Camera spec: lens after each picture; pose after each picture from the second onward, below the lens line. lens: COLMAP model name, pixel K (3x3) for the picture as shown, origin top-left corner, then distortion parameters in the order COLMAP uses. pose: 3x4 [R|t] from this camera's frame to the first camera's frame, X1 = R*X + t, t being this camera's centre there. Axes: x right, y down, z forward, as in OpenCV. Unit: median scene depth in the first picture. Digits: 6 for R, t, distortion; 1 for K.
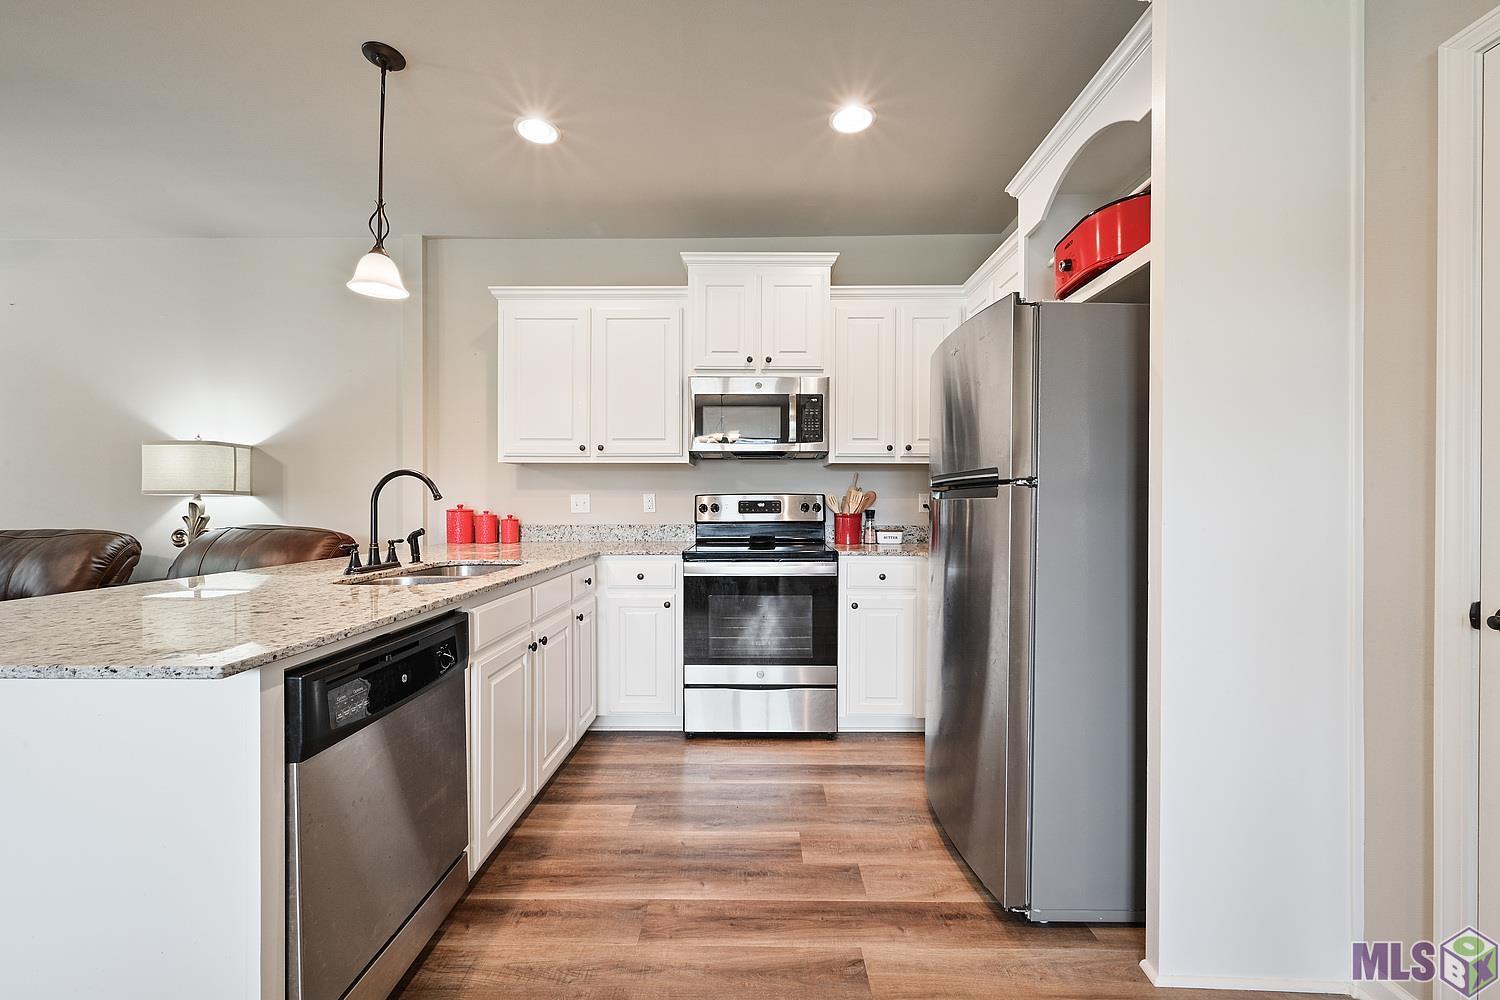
lens RADIAL K [[573.3, 0, 750.0], [0, 573.3, 500.0], [0, 0, 1]] dist [-0.010925, -0.000048]
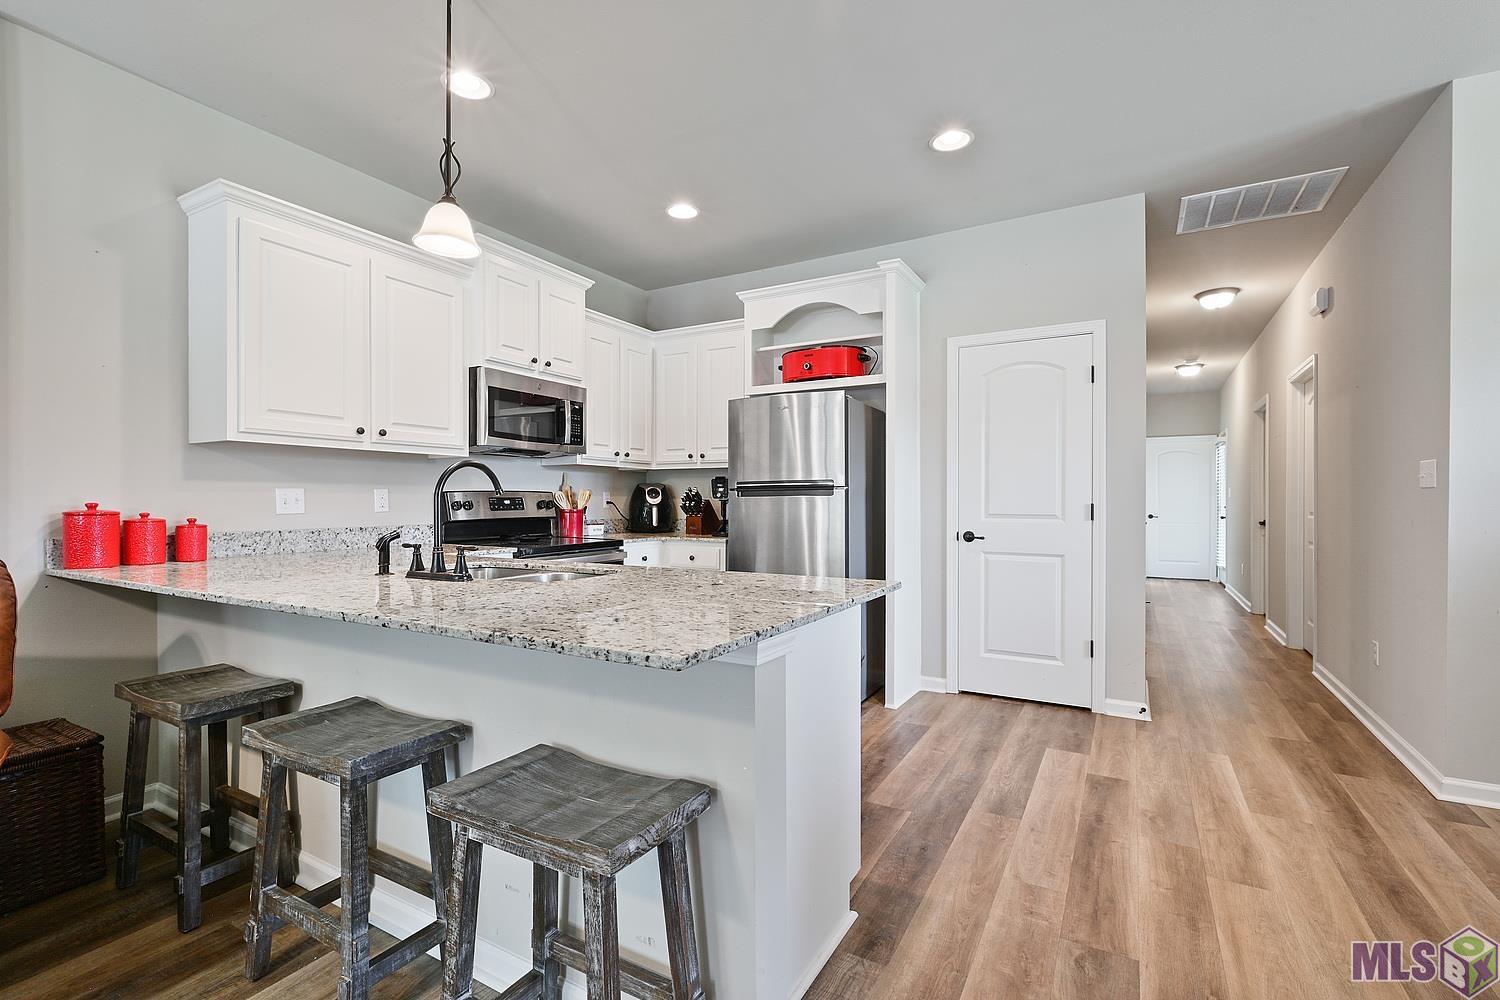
lens RADIAL K [[671.2, 0, 750.0], [0, 671.2, 500.0], [0, 0, 1]] dist [-0.000597, -0.000053]
pose [[0.484855, 0.000027, 0.874595, -0.788643], [-0.011019, 0.999921, 0.006078, -0.006659], [-0.874525, -0.012584, 0.484817, 0.075567]]
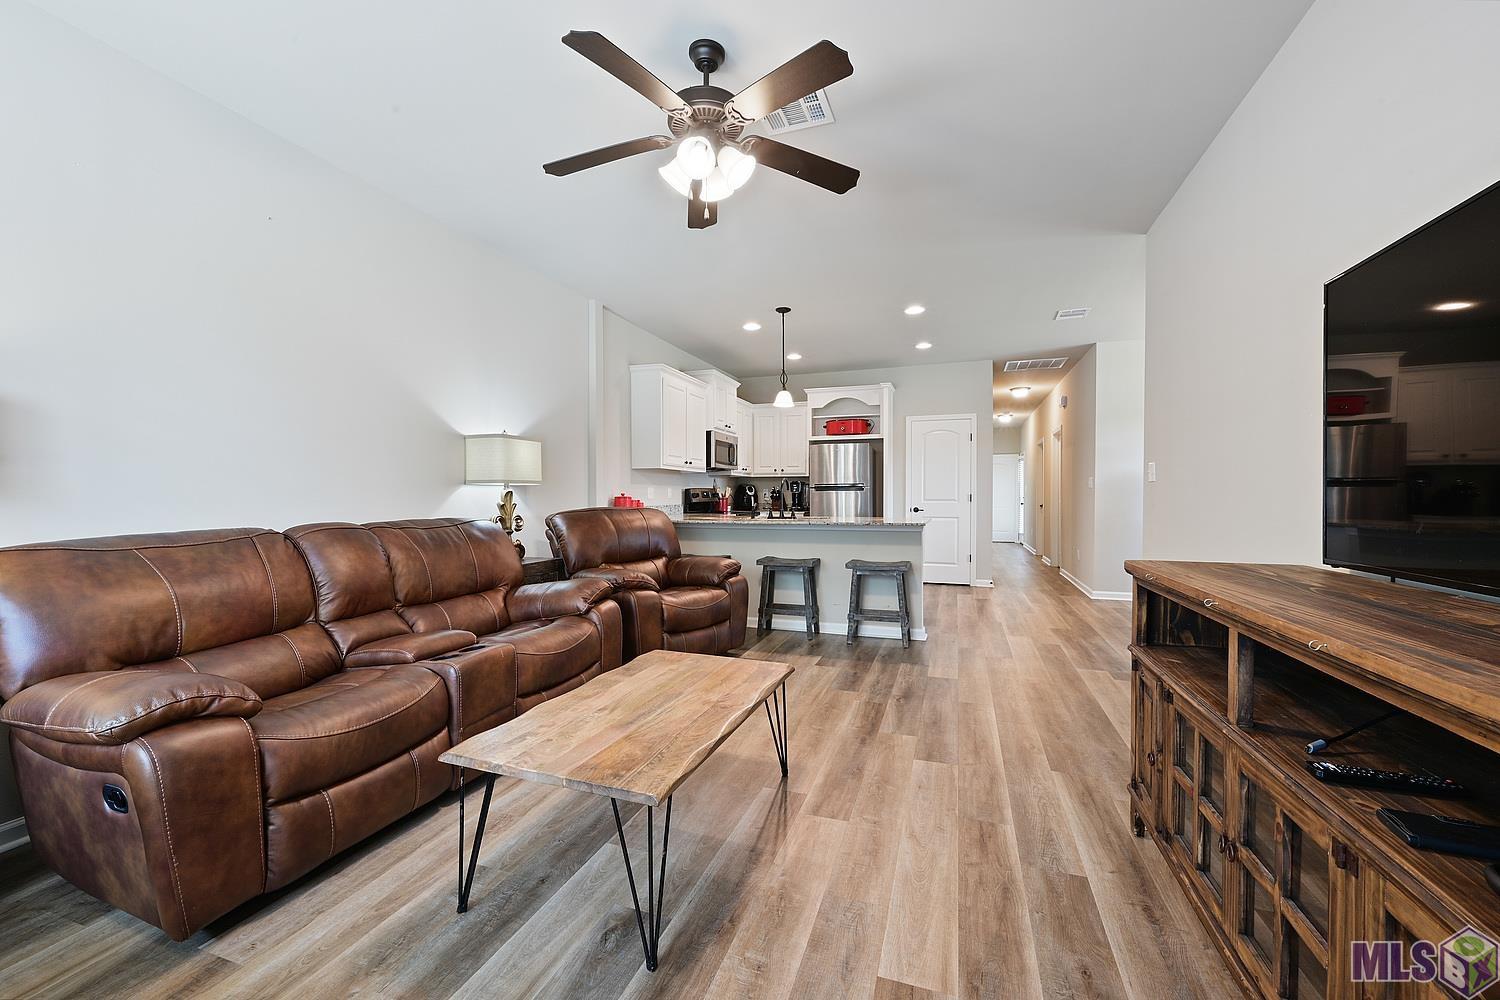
lens RADIAL K [[573.3, 0, 750.0], [0, 573.3, 500.0], [0, 0, 1]] dist [-0.010925, -0.000048]
pose [[0.329832, -0.009312, 0.943994, -1.835642], [-0.010514, 0.999853, 0.013536, 0.001027], [-0.943981, -0.014390, 0.329686, 0.190119]]
